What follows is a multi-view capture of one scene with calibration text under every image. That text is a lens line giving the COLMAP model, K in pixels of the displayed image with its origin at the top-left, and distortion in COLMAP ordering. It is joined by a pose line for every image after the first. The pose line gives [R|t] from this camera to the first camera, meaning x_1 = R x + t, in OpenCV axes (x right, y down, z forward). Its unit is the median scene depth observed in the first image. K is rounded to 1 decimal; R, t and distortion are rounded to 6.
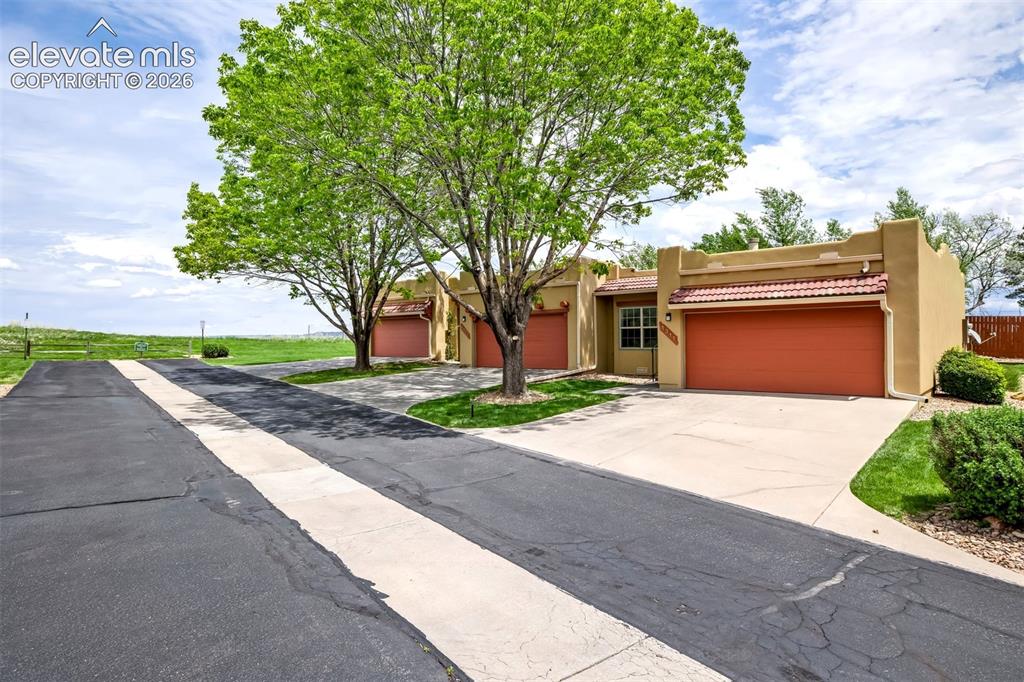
lens RADIAL K [[590.1, 0, 529.2], [0, 590.1, 336.1], [0, 0, 1]] dist [-0.000394, 0.035696]
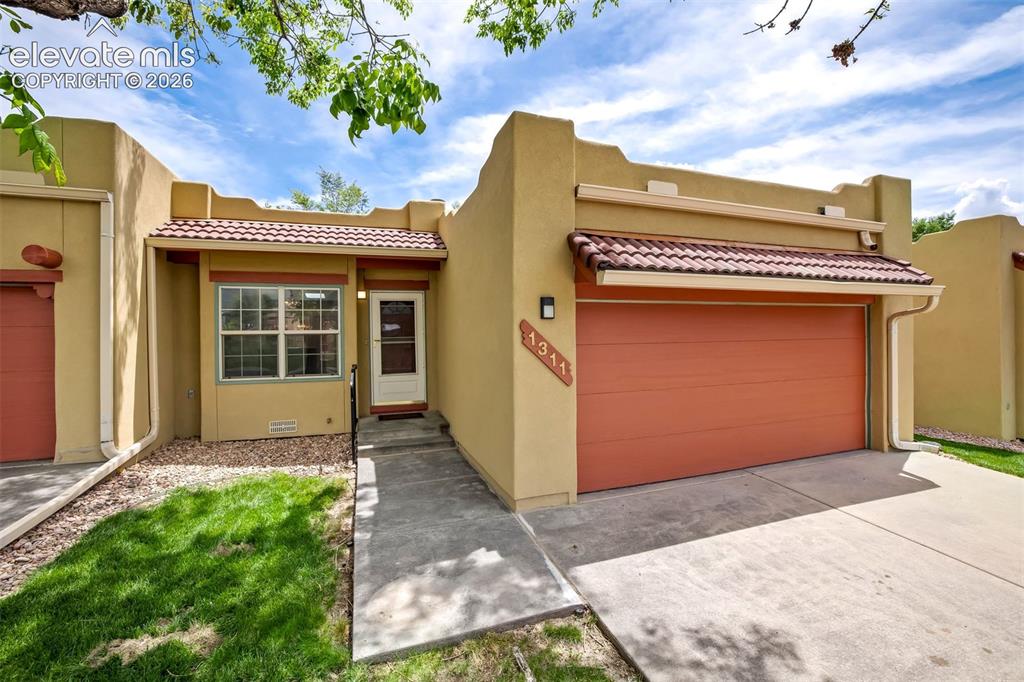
lens RADIAL K [[440.2, 0, 512.0], [0, 440.2, 341.0], [0, 0, 1]] dist [-0.031389, 0.011167]
pose [[0.533995, -0.010231, 0.845426, 0.002198], [-0.000680, 0.999921, 0.012530, -0.016607], [-0.845488, -0.007266, 0.533946, 0.903934]]
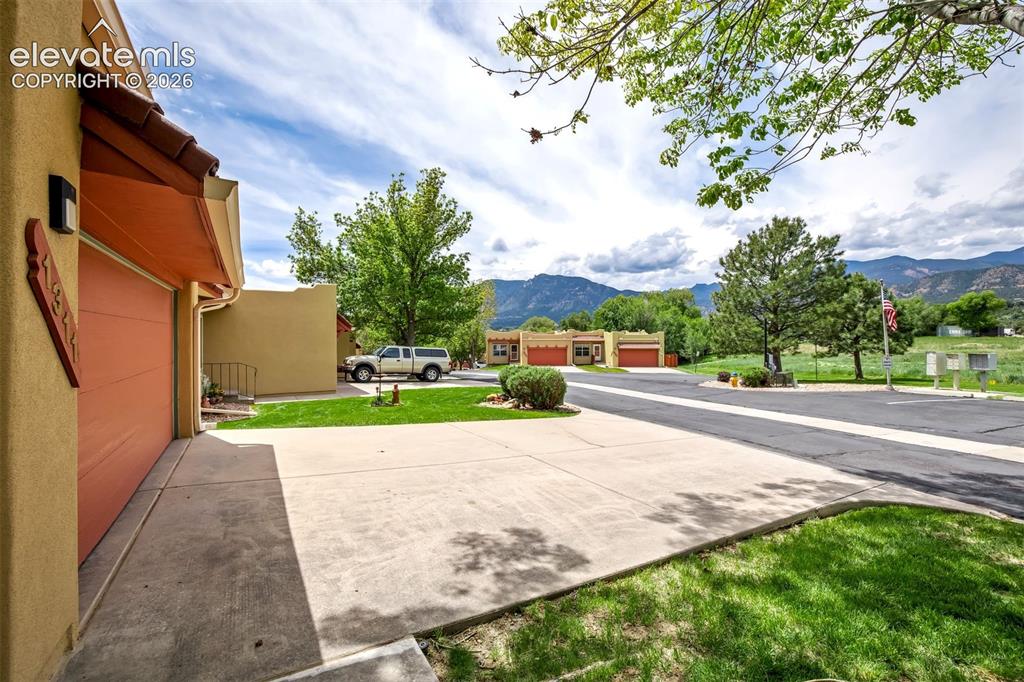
lens RADIAL K [[440.2, 0, 512.0], [0, 440.2, 341.0], [0, 0, 1]] dist [-0.031389, 0.011167]
pose [[-0.939396, -0.000207, 0.342835, 0.098102], [-0.003960, 0.999940, -0.010247, 0.003387], [-0.342812, -0.010984, -0.939340, 1.103563]]
